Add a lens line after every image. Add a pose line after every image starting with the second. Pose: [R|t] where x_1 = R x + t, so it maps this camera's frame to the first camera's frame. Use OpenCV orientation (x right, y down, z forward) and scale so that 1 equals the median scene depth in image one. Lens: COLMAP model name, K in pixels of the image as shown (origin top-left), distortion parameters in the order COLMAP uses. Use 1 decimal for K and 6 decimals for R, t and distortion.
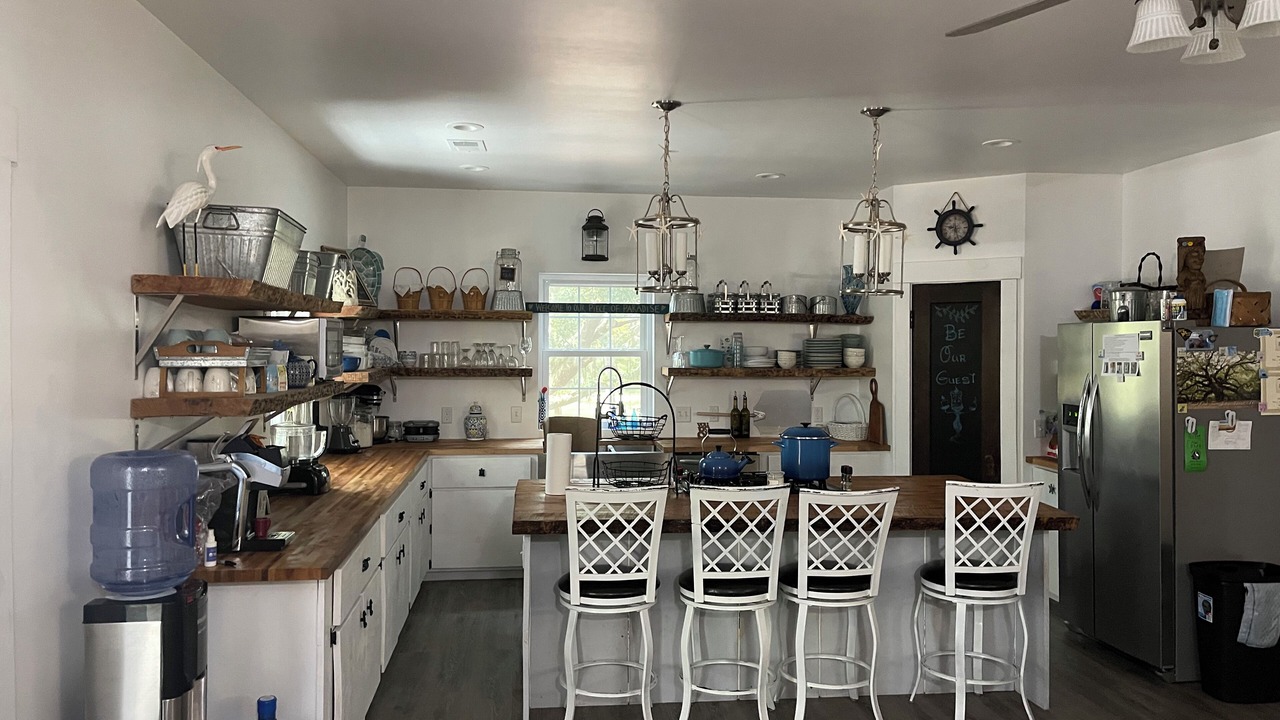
lens RADIAL K [[994.2, 0, 631.1], [0, 994.2, 359.2], [0, 0, 1]] dist [0.055444, -0.059926]
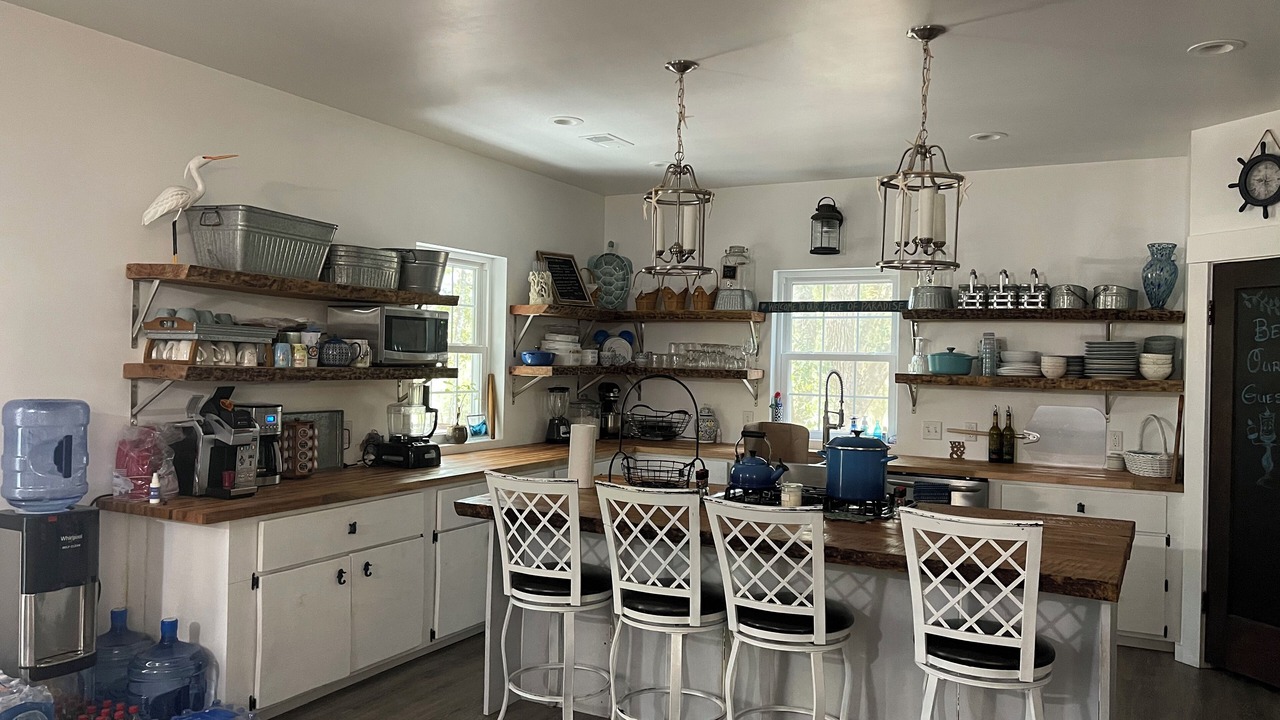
lens RADIAL K [[994.2, 0, 627.0], [0, 994.2, 366.3], [0, 0, 1]] dist [0.055444, -0.059926]
pose [[0.817479, 0.017743, -0.575684, 0.361016], [-0.028627, 0.999542, -0.009844, 0.018580], [0.575246, 0.024528, 0.817613, 0.165103]]
